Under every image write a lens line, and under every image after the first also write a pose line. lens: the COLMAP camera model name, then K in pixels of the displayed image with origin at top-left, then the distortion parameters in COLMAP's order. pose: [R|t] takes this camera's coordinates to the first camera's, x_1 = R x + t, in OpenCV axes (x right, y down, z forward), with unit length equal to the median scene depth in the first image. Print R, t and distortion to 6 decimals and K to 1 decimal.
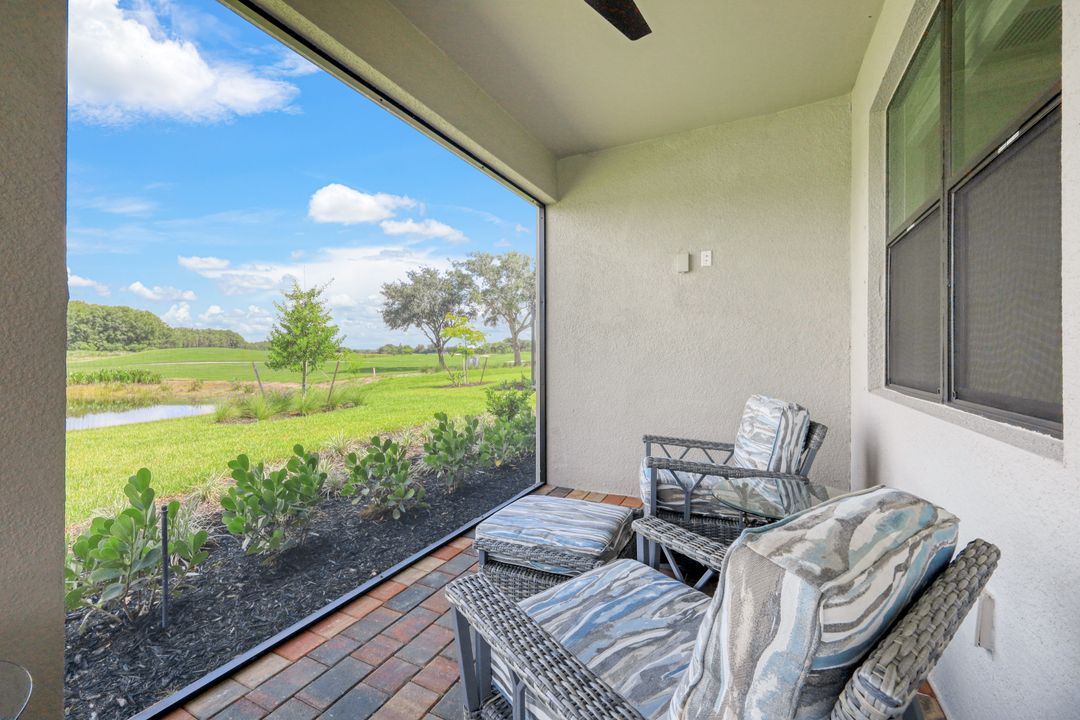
lens RADIAL K [[448.1, 0, 543.1], [0, 448.1, 352.2], [0, 0, 1]] dist [0.002112, -0.000480]
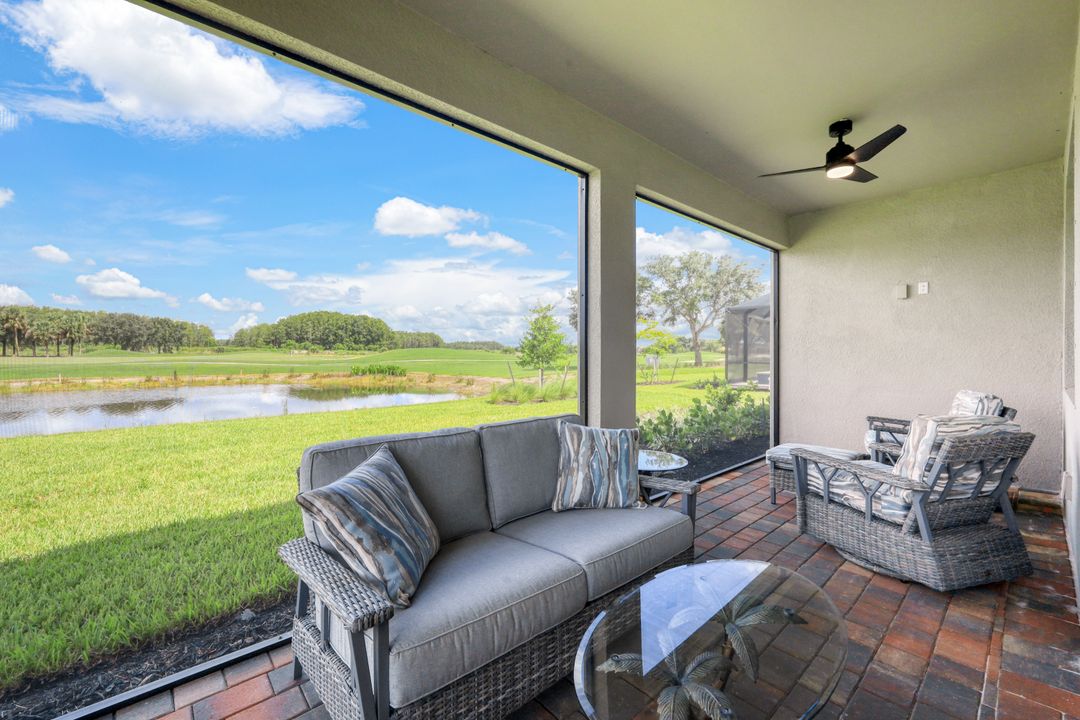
lens RADIAL K [[448.1, 0, 535.8], [0, 448.1, 354.2], [0, 0, 1]] dist [0.002112, -0.000480]
pose [[0.926566, 0.002939, -0.376120, -0.036372], [-0.000615, 0.999980, 0.006298, -0.003829], [0.376131, -0.005604, 0.926550, -0.121417]]
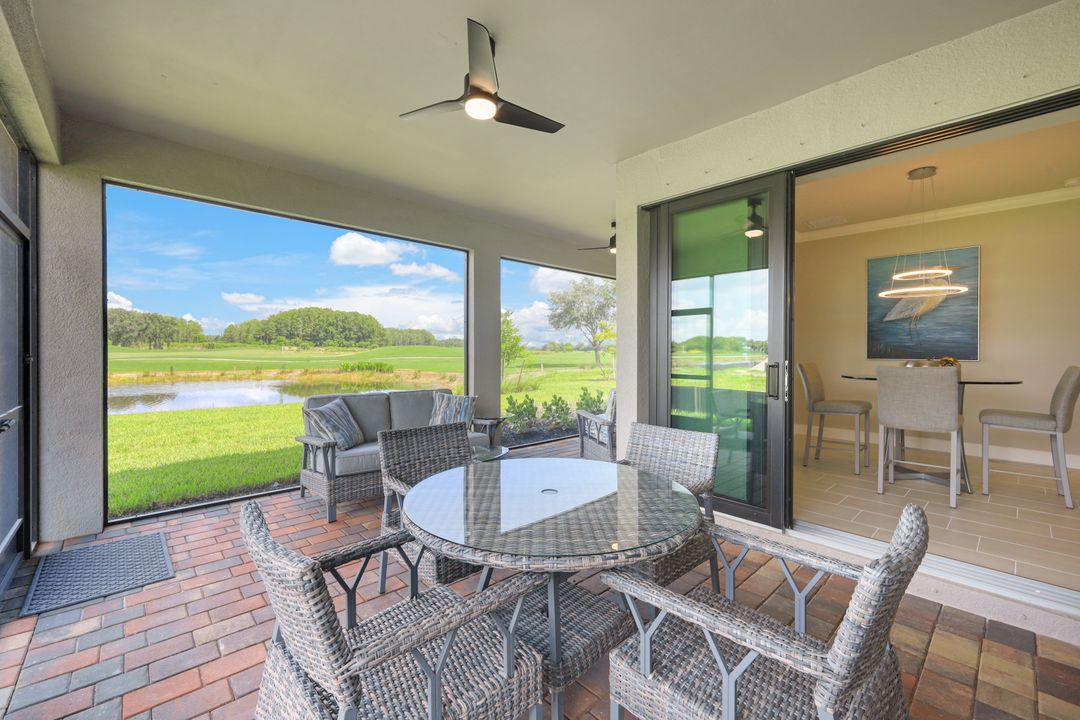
lens RADIAL K [[448.1, 0, 531.7], [0, 448.1, 357.2], [0, 0, 1]] dist [0.002112, -0.000480]
pose [[0.930173, 0.012172, -0.366919, 0.064392], [-0.005900, 0.999817, 0.018209, -0.008136], [0.367074, -0.014773, 0.930075, -0.213779]]
